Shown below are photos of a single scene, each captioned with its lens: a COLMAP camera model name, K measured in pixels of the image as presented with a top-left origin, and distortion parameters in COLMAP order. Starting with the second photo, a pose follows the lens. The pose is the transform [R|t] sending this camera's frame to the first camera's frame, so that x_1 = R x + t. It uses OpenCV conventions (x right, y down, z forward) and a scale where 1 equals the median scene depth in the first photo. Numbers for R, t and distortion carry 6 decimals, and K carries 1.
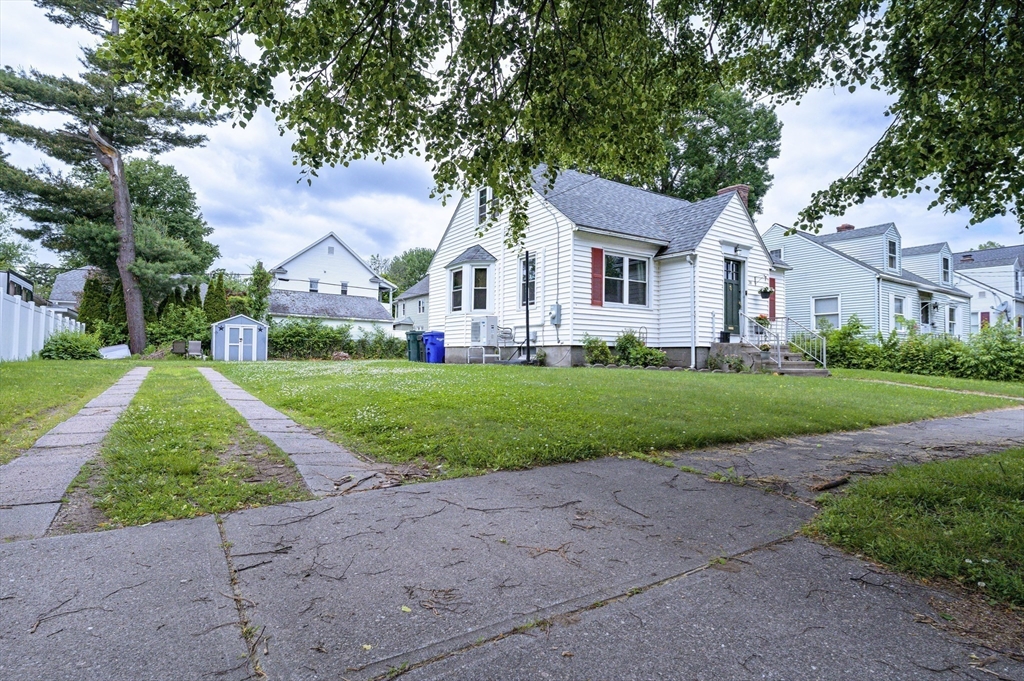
lens RADIAL K [[506.6, 0, 515.0], [0, 506.6, 348.6], [0, 0, 1]] dist [0.006489, 0.000040]
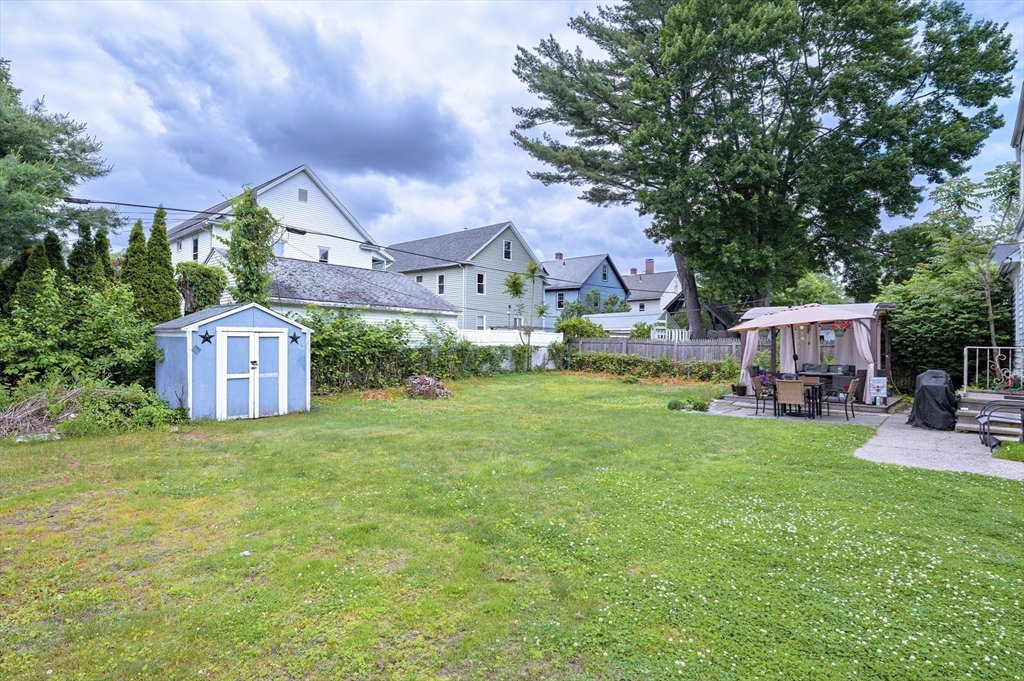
lens RADIAL K [[506.6, 0, 513.1], [0, 506.6, 340.8], [0, 0, 1]] dist [0.006489, 0.000040]
pose [[0.969228, -0.005476, 0.246105, -0.675018], [0.001249, 0.999849, 0.017329, -0.067113], [-0.246163, -0.016488, 0.969088, 0.844468]]
